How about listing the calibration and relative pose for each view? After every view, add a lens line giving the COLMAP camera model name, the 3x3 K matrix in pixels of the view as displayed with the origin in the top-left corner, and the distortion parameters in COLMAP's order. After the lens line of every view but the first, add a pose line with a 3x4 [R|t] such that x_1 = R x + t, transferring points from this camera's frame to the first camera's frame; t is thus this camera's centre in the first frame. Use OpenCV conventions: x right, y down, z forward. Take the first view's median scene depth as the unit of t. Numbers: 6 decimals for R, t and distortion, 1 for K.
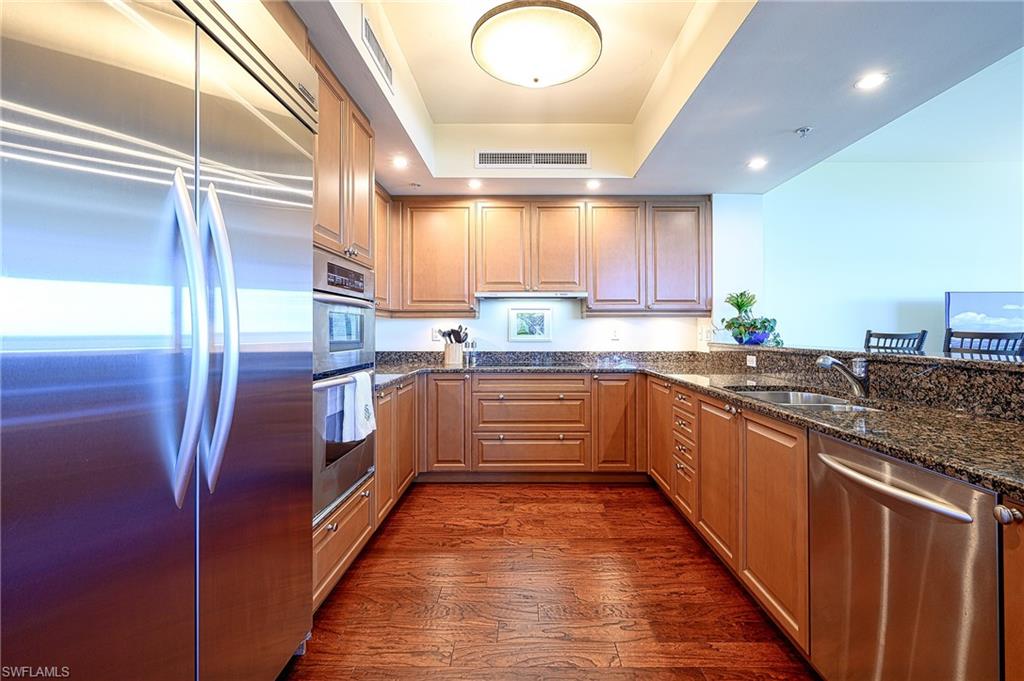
lens RADIAL K [[465.0, 0, 528.9], [0, 465.0, 332.1], [0, 0, 1]] dist [0.000210, -0.000004]
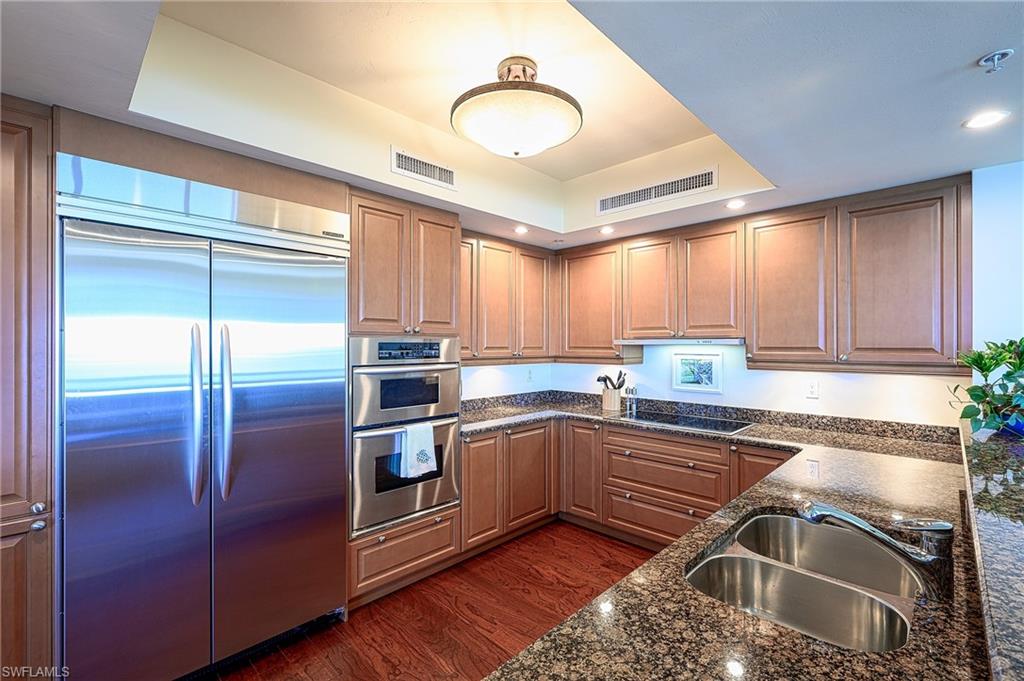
lens RADIAL K [[461.6, 0, 513.1], [0, 461.6, 344.0], [0, 0, 1]] dist [-0.001105, -0.000283]
pose [[0.701510, 0.003165, -0.712652, 0.406935], [-0.000814, 0.999993, 0.003640, -0.077499], [0.712659, -0.001974, 0.701508, 0.169309]]
